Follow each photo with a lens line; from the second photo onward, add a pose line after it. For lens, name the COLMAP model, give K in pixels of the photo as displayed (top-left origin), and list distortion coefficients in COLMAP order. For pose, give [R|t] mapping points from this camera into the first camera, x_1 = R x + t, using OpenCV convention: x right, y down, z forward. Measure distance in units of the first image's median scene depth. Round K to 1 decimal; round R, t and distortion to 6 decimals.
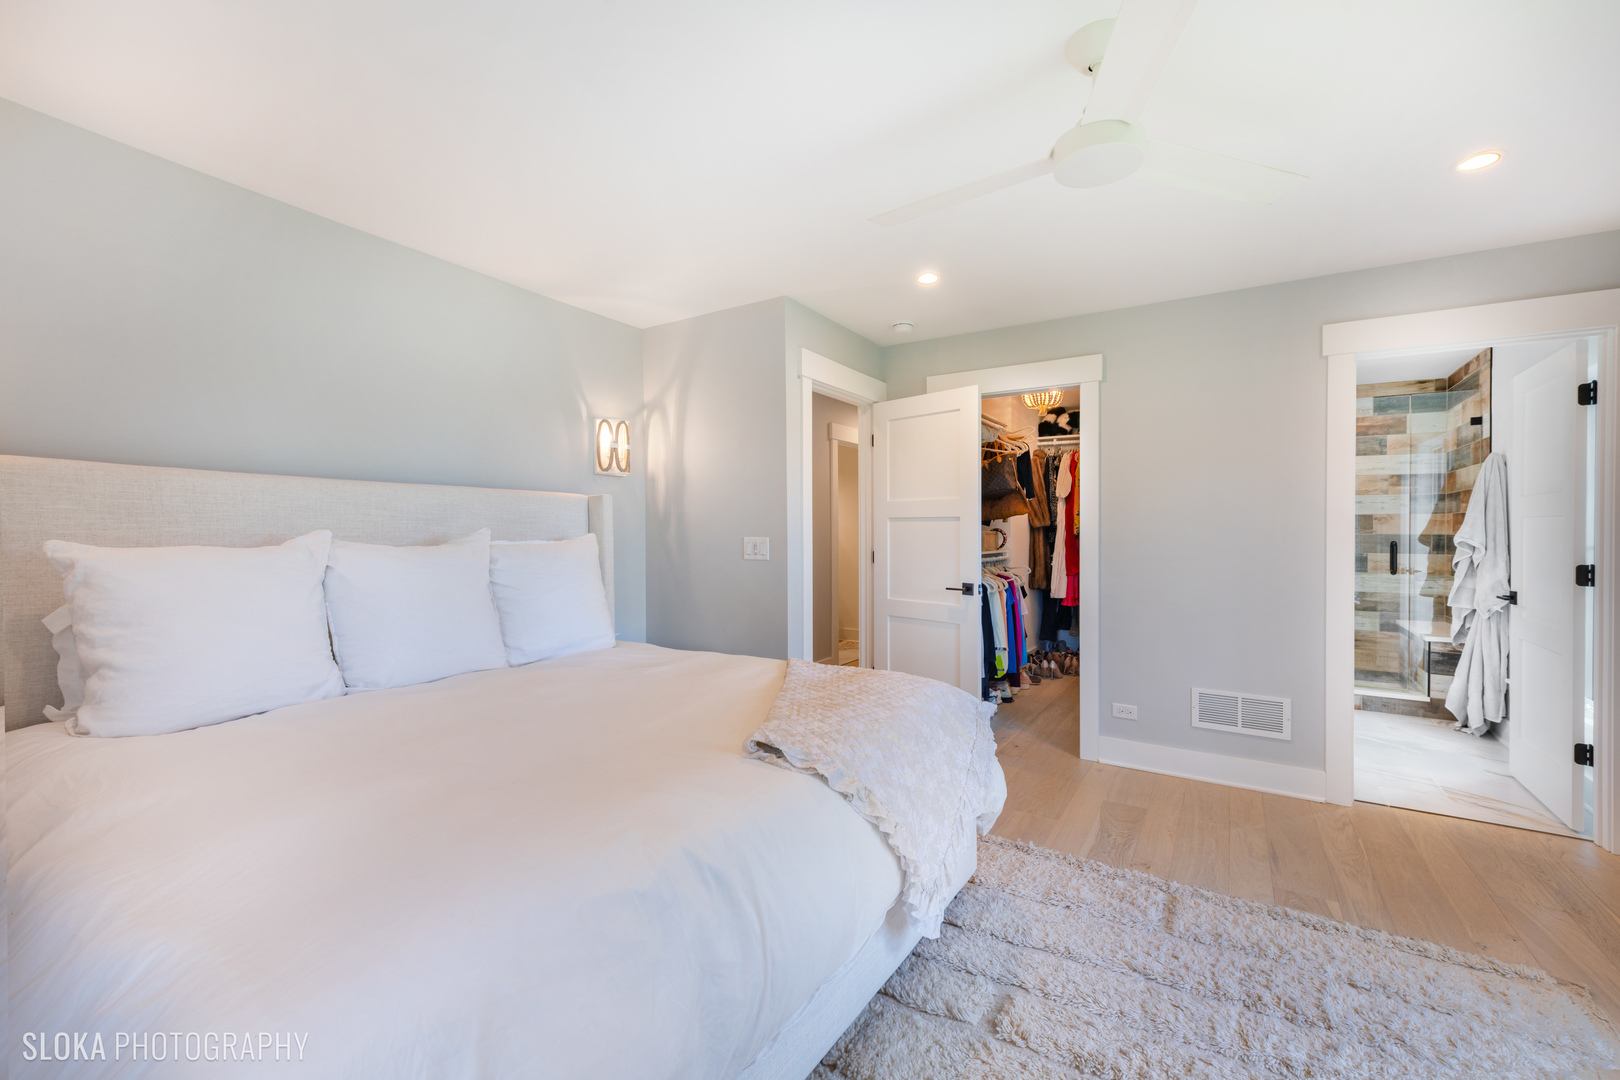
lens RADIAL K [[643.5, 0, 805.1], [0, 643.5, 541.4], [0, 0, 1]] dist [0.008399, -0.002620]
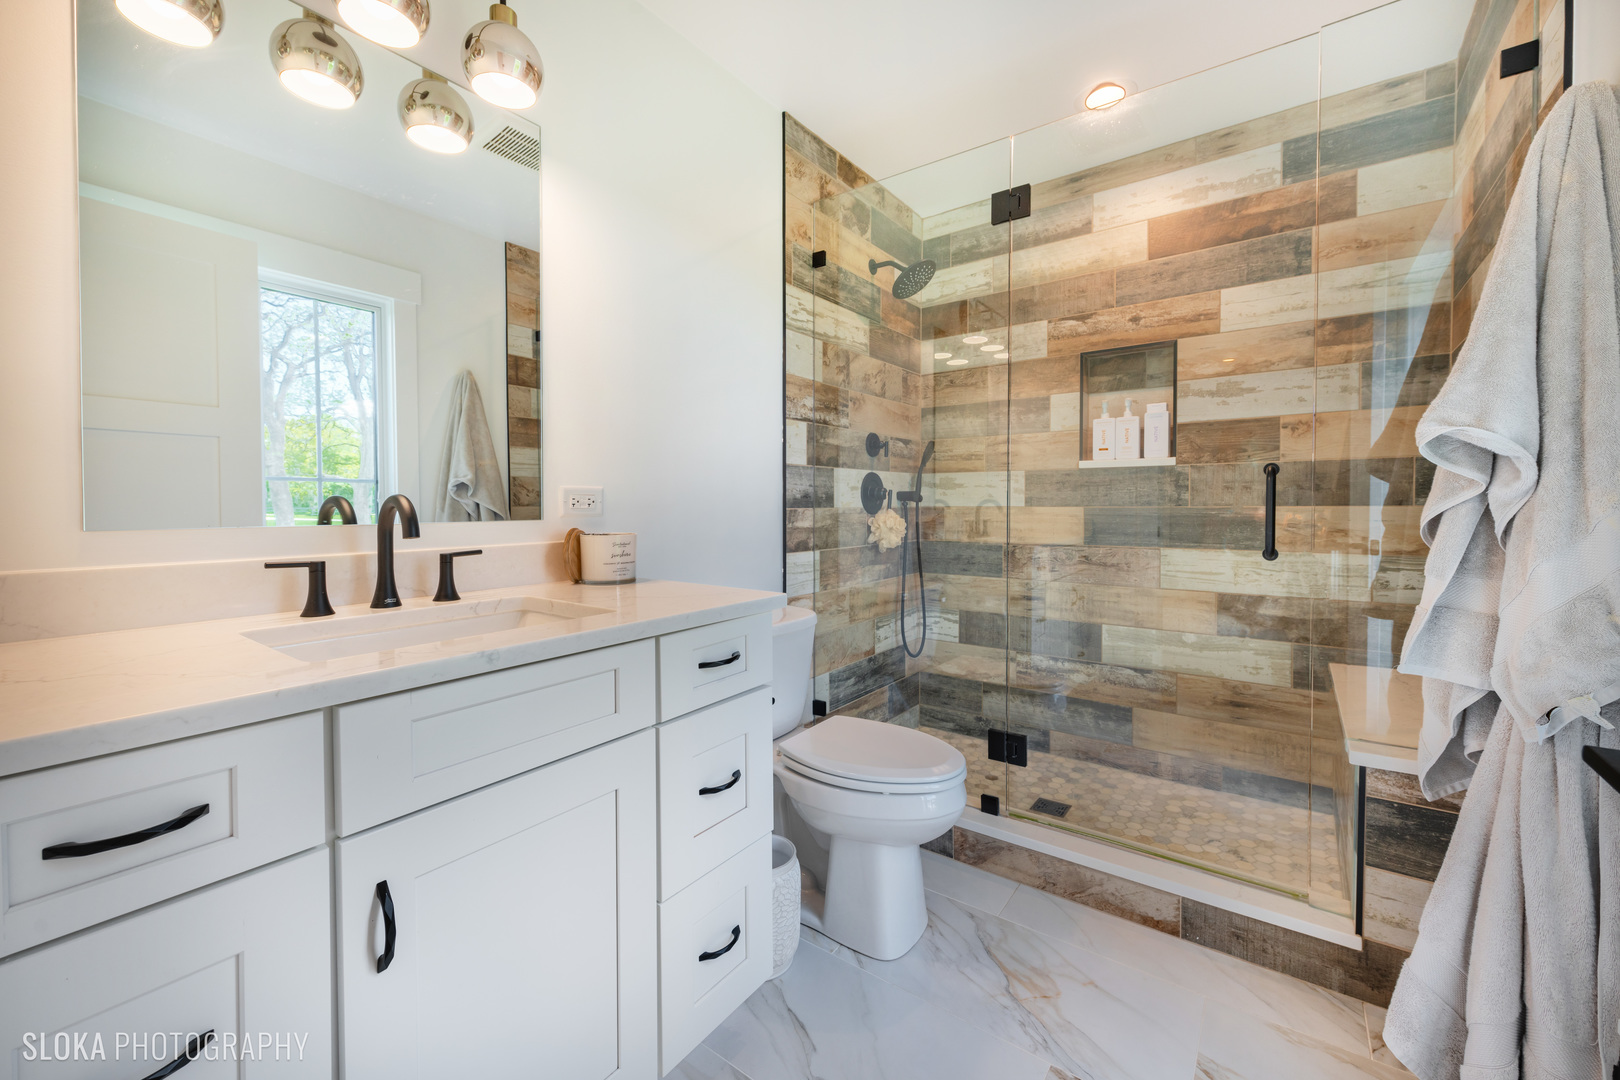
lens RADIAL K [[643.5, 0, 816.2], [0, 643.5, 525.6], [0, 0, 1]] dist [0.008399, -0.002620]
pose [[0.998855, -0.004880, -0.047594, 0.719178], [0.005565, 0.999883, 0.014277, 0.029029], [0.047519, -0.014526, 0.998765, 0.675686]]
